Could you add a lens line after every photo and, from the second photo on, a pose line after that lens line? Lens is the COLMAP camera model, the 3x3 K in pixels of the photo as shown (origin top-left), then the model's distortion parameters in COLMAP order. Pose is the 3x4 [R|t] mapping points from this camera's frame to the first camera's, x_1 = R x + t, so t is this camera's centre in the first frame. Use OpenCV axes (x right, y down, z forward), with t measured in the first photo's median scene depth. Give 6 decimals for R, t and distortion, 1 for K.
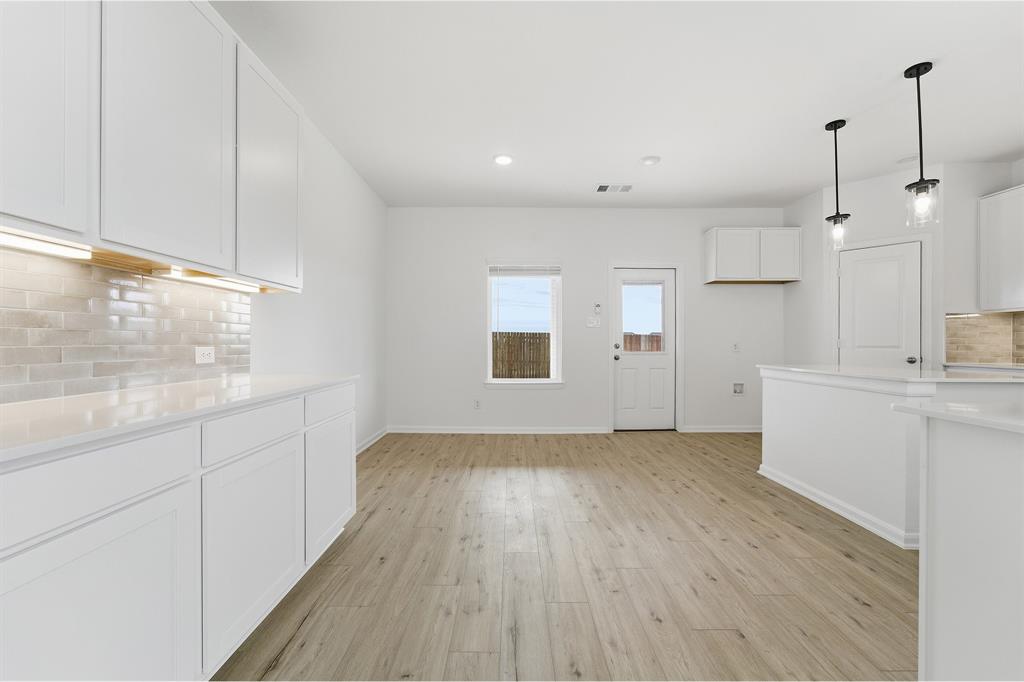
lens RADIAL K [[421.0, 0, 520.6], [0, 421.0, 348.4], [0, 0, 1]] dist [-0.011621, 0.002808]
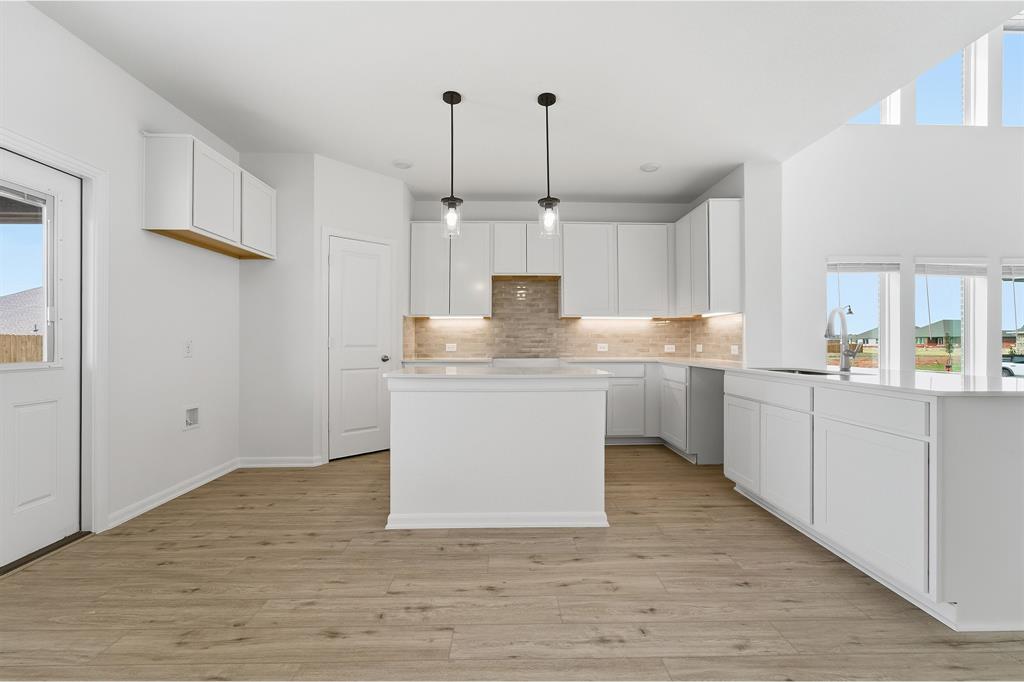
lens RADIAL K [[421.0, 0, 489.8], [0, 421.0, 361.9], [0, 0, 1]] dist [-0.011621, 0.002808]
pose [[-0.008262, -0.051794, 0.998624, -0.127088], [0.007759, 0.998624, 0.051858, -0.017847], [-0.999936, 0.008176, -0.007849, 0.880298]]
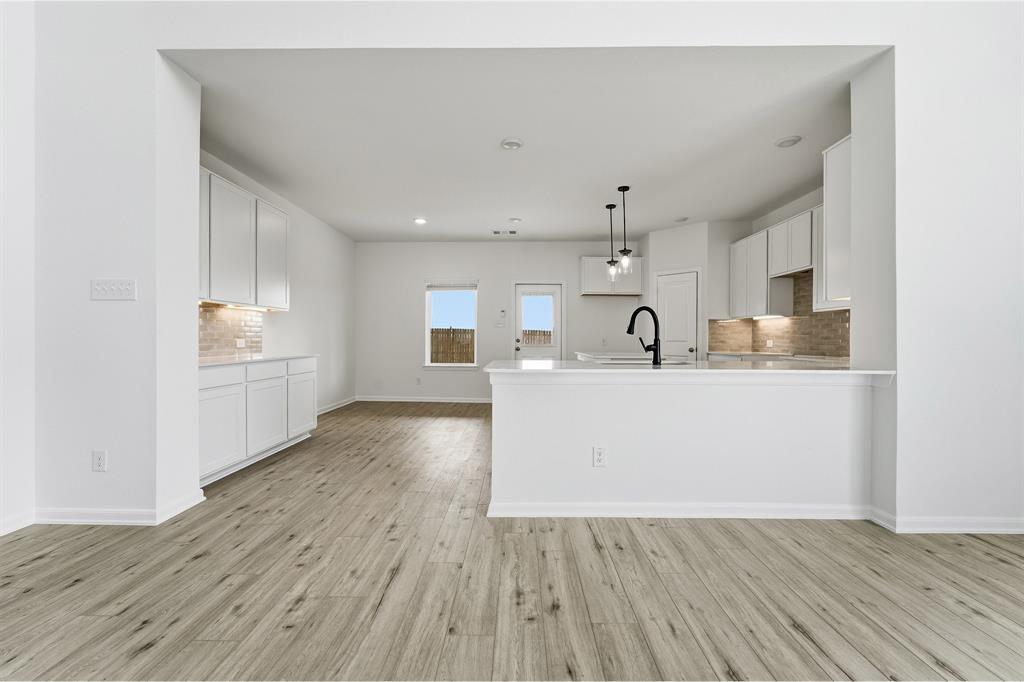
lens RADIAL K [[421.0, 0, 512.7], [0, 421.0, 344.9], [0, 0, 1]] dist [-0.011621, 0.002808]
pose [[0.999381, 0.003881, -0.034955, 0.370240], [-0.003702, 0.999980, 0.005182, 0.004814], [0.034974, -0.005049, 0.999375, -0.573498]]
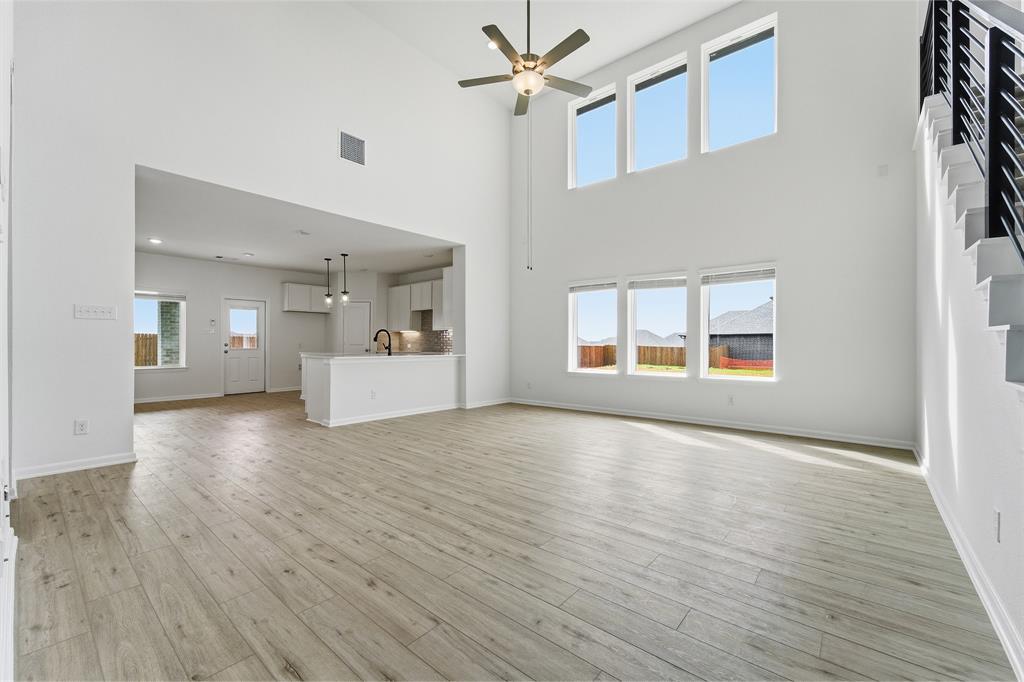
lens RADIAL K [[421.0, 0, 514.8], [0, 421.0, 345.8], [0, 0, 1]] dist [-0.011621, 0.002808]
pose [[0.652961, -0.003344, 0.757384, -0.403908], [0.006102, 0.999981, -0.000845, 0.010348], [-0.757367, 0.005173, 0.652969, -1.364108]]
